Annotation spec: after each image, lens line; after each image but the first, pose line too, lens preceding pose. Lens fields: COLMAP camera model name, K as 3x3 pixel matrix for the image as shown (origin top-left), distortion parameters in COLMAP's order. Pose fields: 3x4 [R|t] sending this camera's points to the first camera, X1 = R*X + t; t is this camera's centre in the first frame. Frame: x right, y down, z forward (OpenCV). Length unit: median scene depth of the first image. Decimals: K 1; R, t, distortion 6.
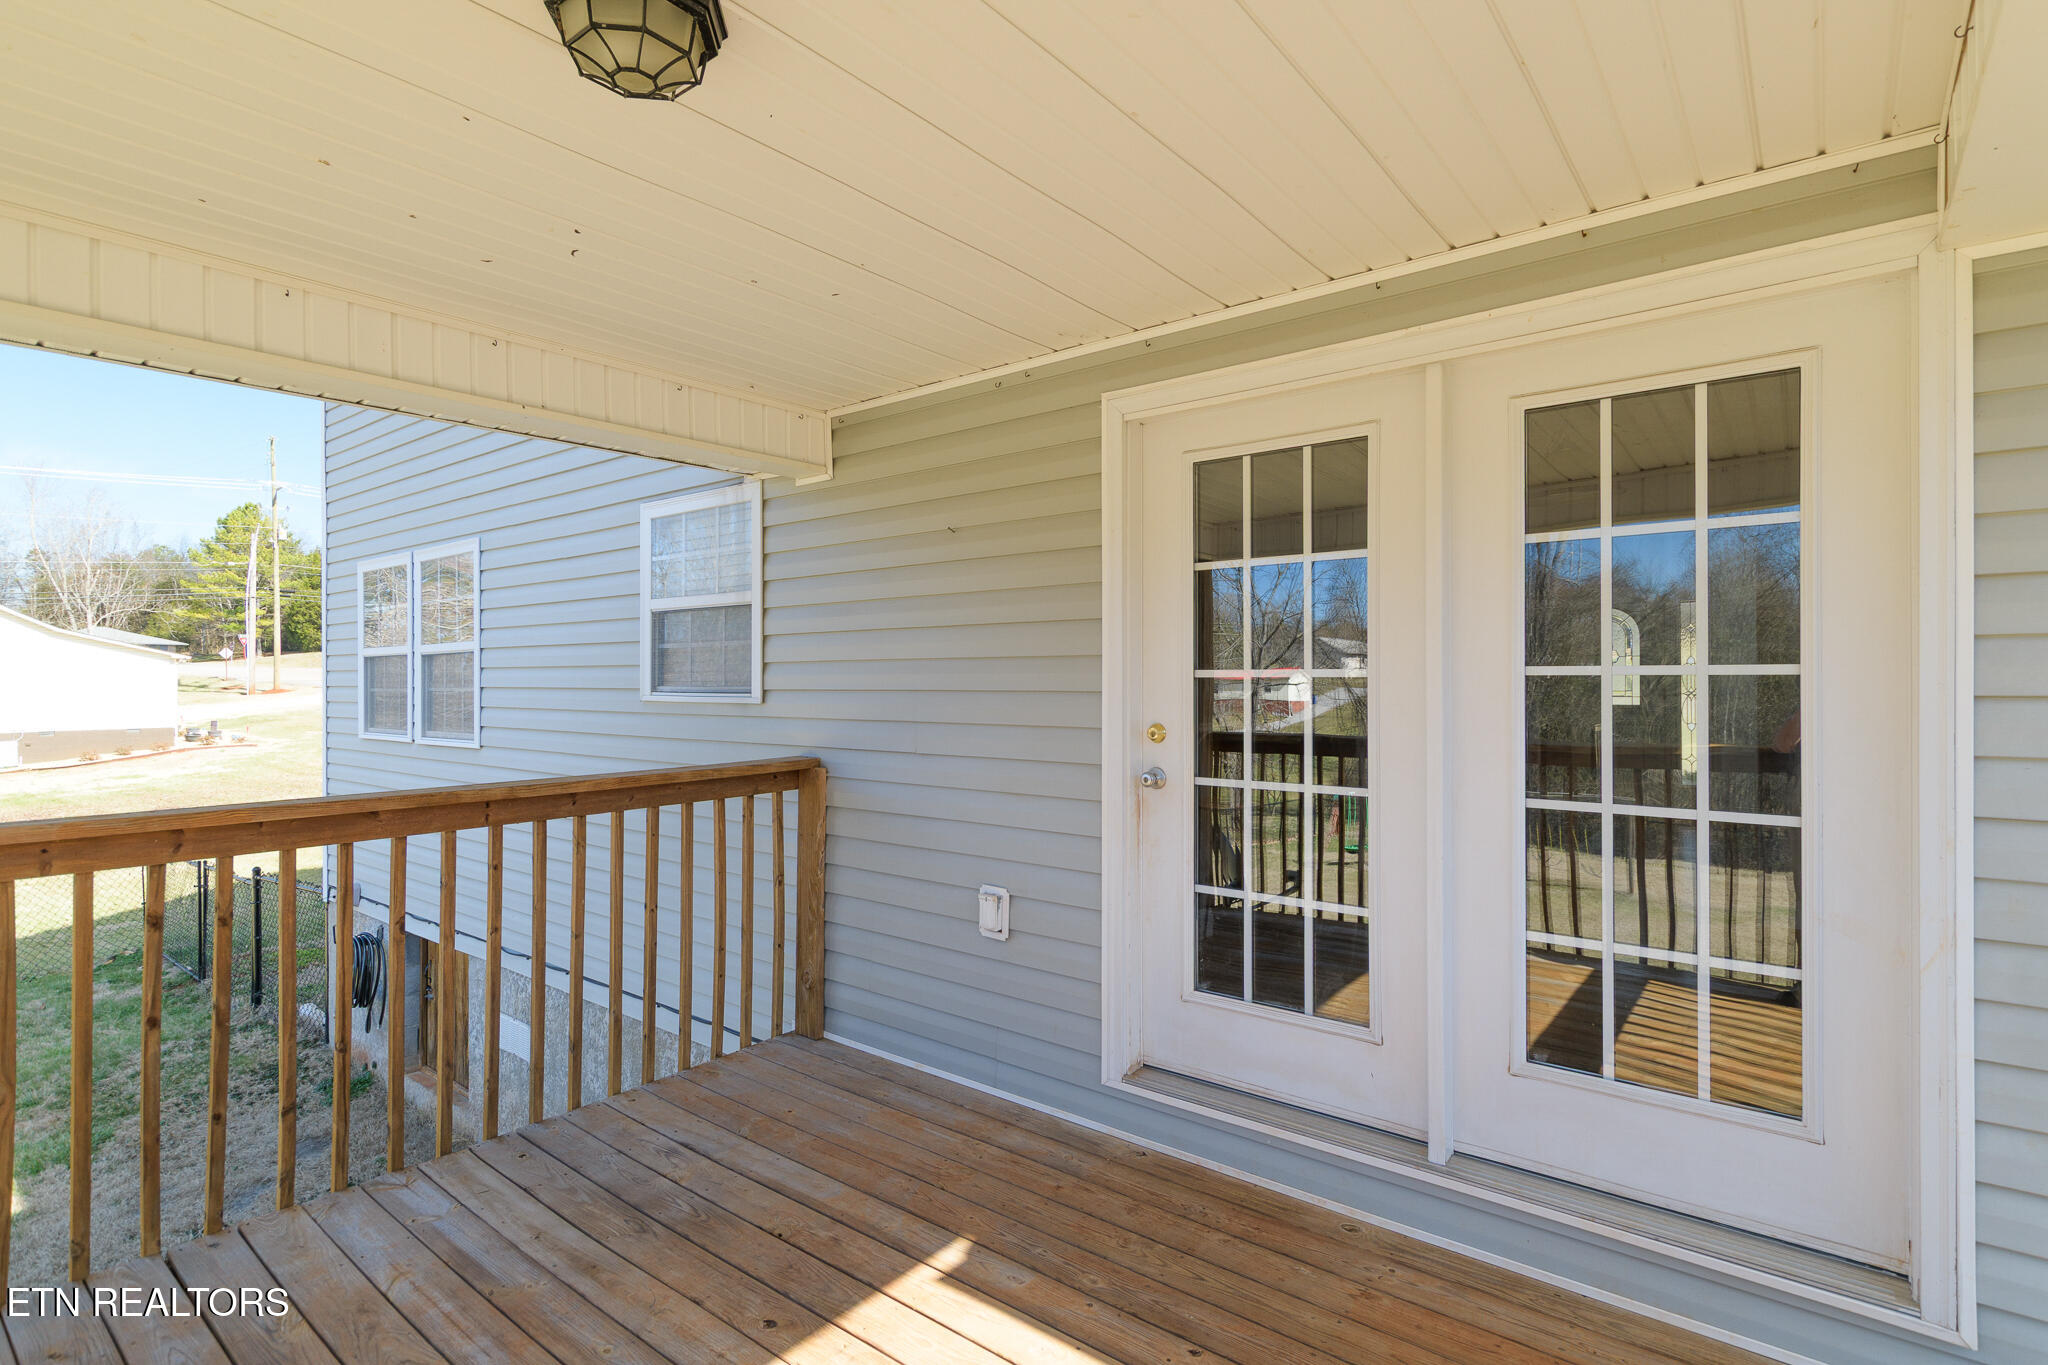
lens RADIAL K [[985.4, 0, 1038.9], [0, 985.4, 686.8], [0, 0, 1]] dist [0.004380, -0.000770]
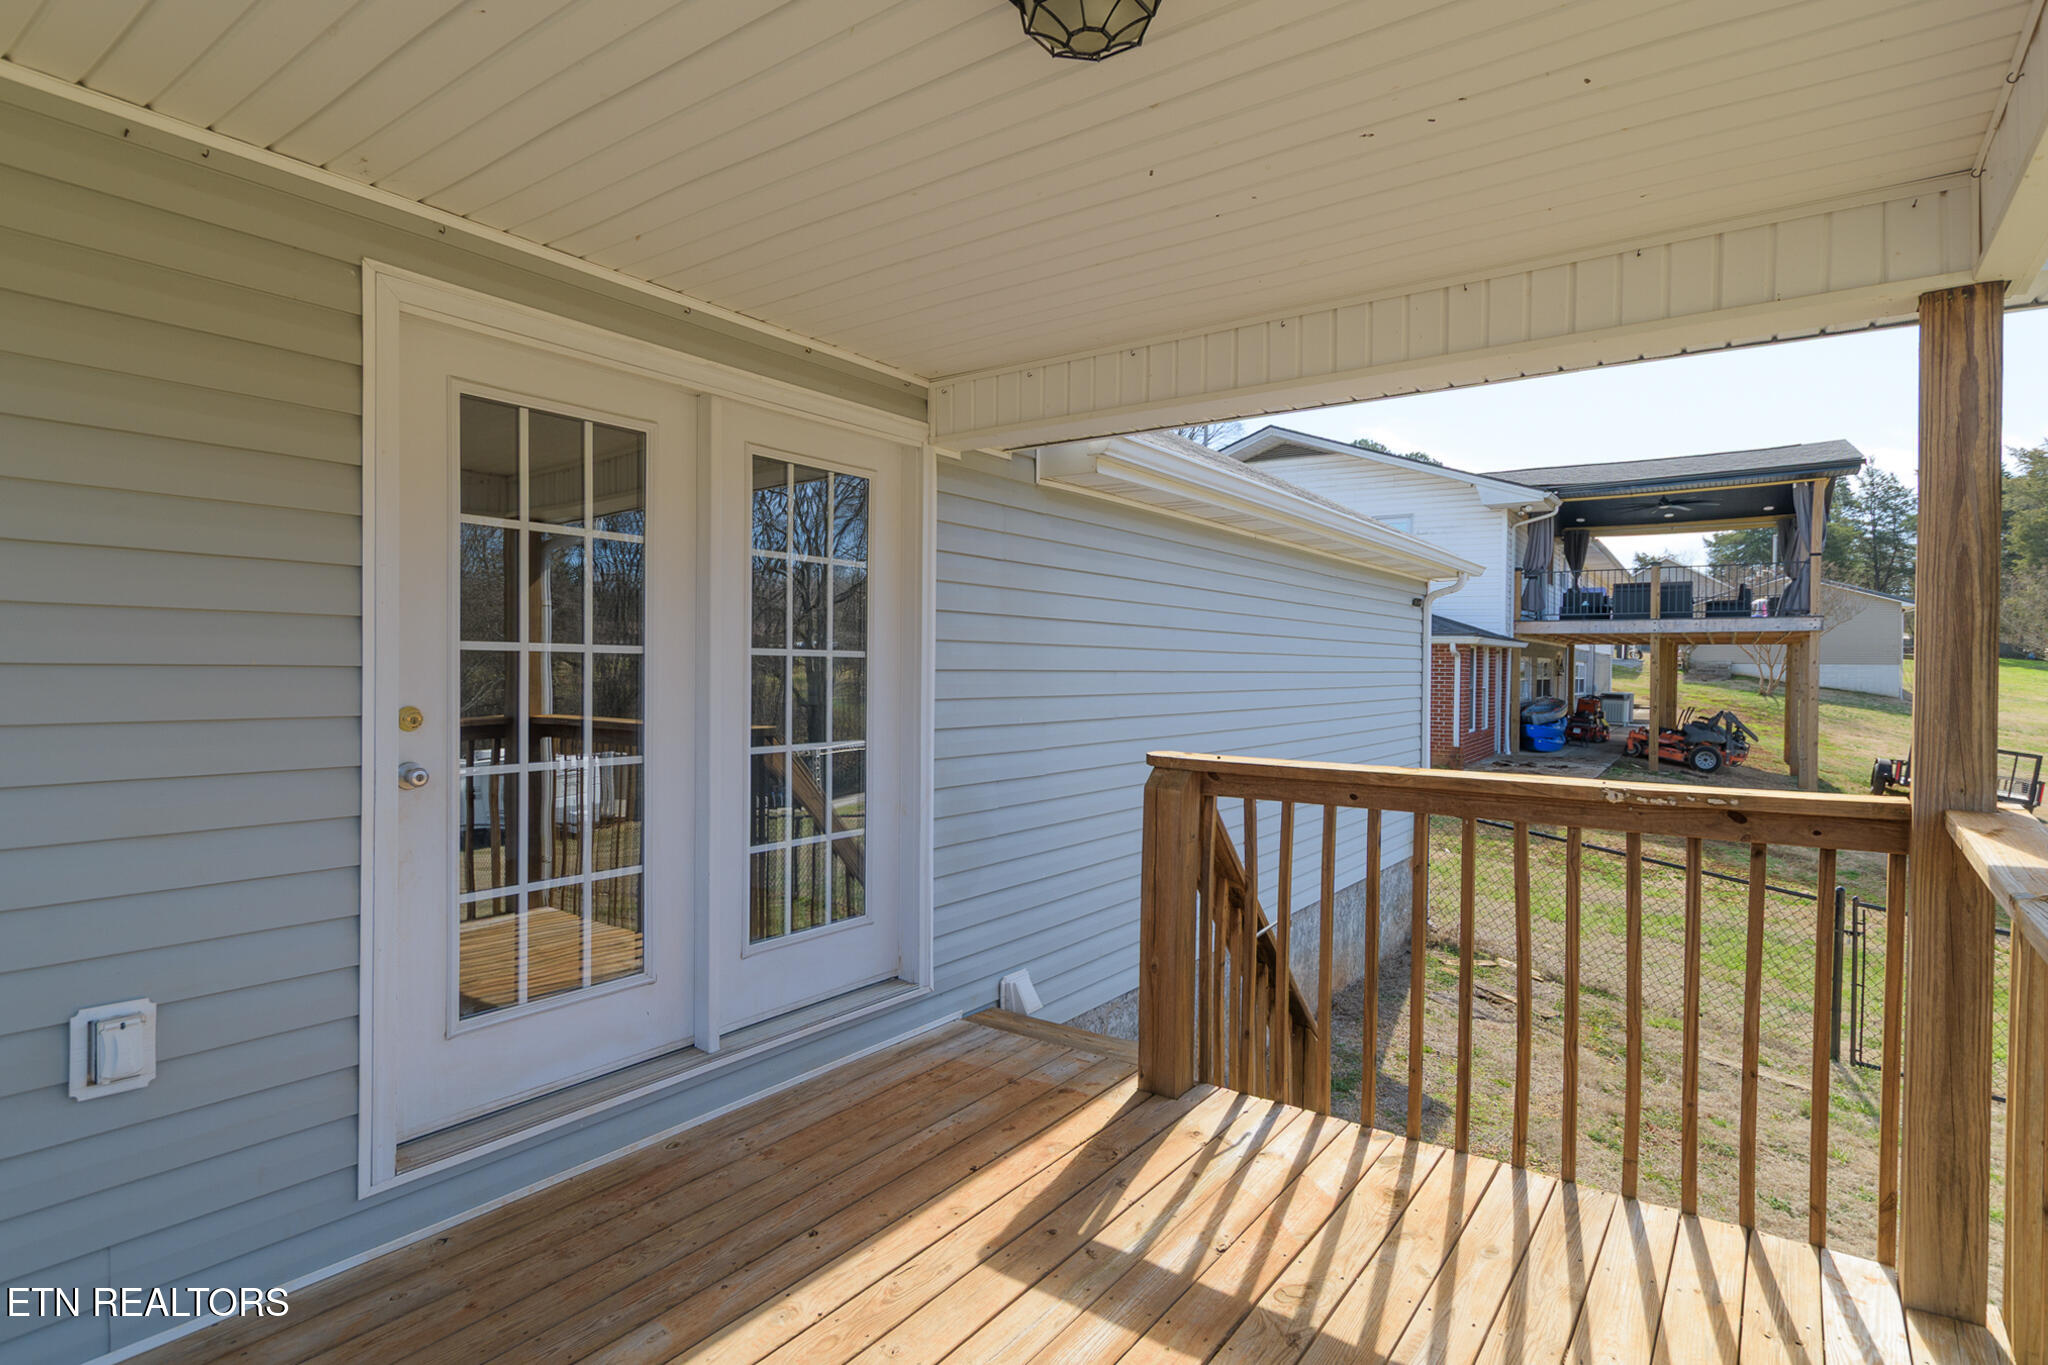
lens RADIAL K [[985.4, 0, 1022.9], [0, 985.4, 678.7], [0, 0, 1]] dist [0.004380, -0.000770]
pose [[-0.001363, -0.011231, 0.999936, -0.714548], [-0.009408, 0.999893, 0.011217, 0.001913], [-0.999955, -0.009392, -0.001468, 0.544730]]
